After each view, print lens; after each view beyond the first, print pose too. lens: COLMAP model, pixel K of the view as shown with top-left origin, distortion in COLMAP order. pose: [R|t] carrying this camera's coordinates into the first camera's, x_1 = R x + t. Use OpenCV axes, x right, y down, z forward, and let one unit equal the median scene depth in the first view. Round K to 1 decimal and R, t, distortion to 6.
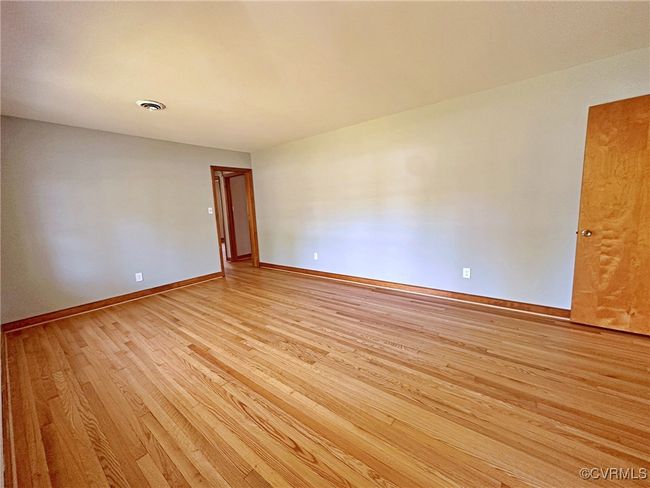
lens RADIAL K [[258.5, 0, 325.0], [0, 258.5, 244.0], [0, 0, 1]] dist [-0.002318, 0.000117]
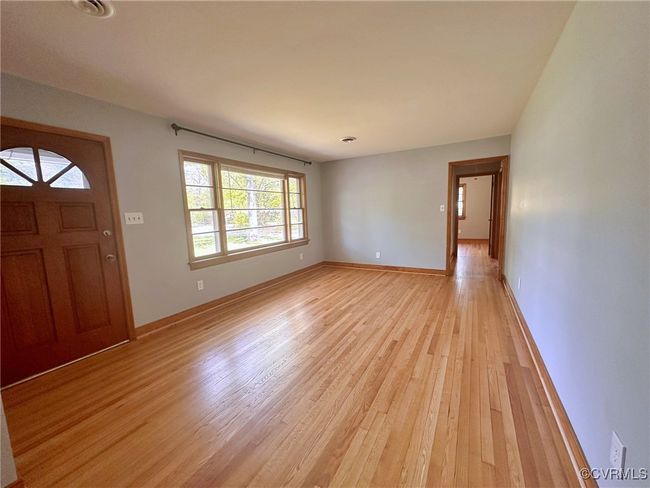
lens RADIAL K [[258.5, 0, 325.0], [0, 258.5, 244.0], [0, 0, 1]] dist [-0.002318, 0.000117]
pose [[0.147210, 0.162590, -0.975650, 0.803629], [-0.114979, 0.982523, 0.146387, -0.139011], [0.982400, 0.090629, 0.163331, 0.642769]]
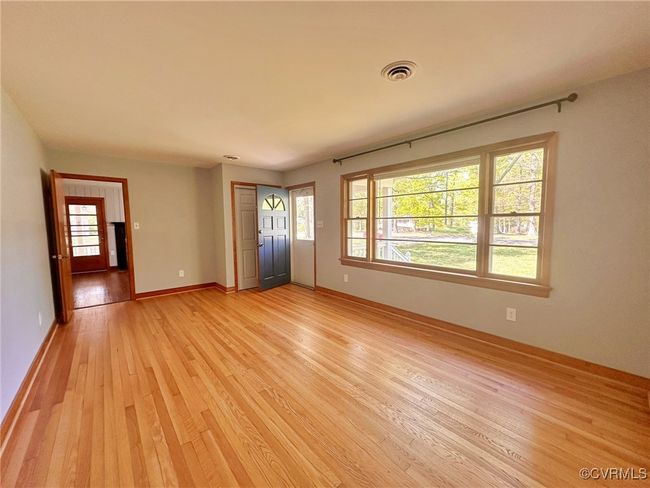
lens RADIAL K [[258.5, 0, 325.0], [0, 258.5, 244.0], [0, 0, 1]] dist [-0.002318, 0.000117]
pose [[-0.980811, 0.040260, 0.190760, -0.557467], [0.081537, 0.973474, 0.213775, -0.238291], [-0.177093, 0.225227, -0.958077, 1.693296]]
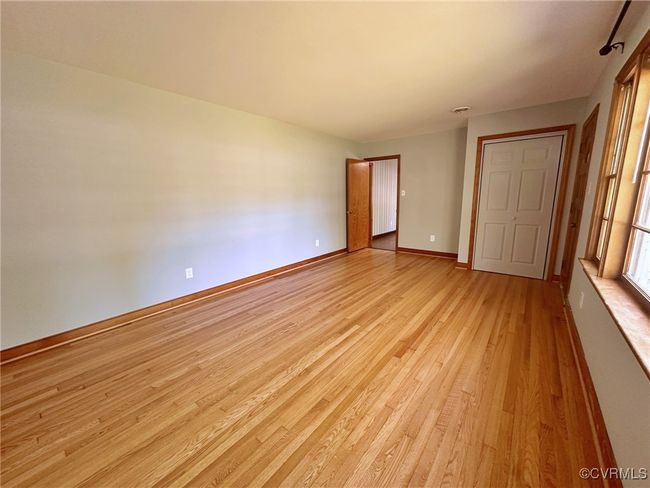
lens RADIAL K [[258.5, 0, 325.0], [0, 258.5, 244.0], [0, 0, 1]] dist [-0.002318, 0.000117]
pose [[0.013292, -0.140967, 0.989925, -1.097291], [0.166055, 0.976576, 0.136836, -0.097255], [-0.986027, 0.162563, 0.036388, 0.962859]]
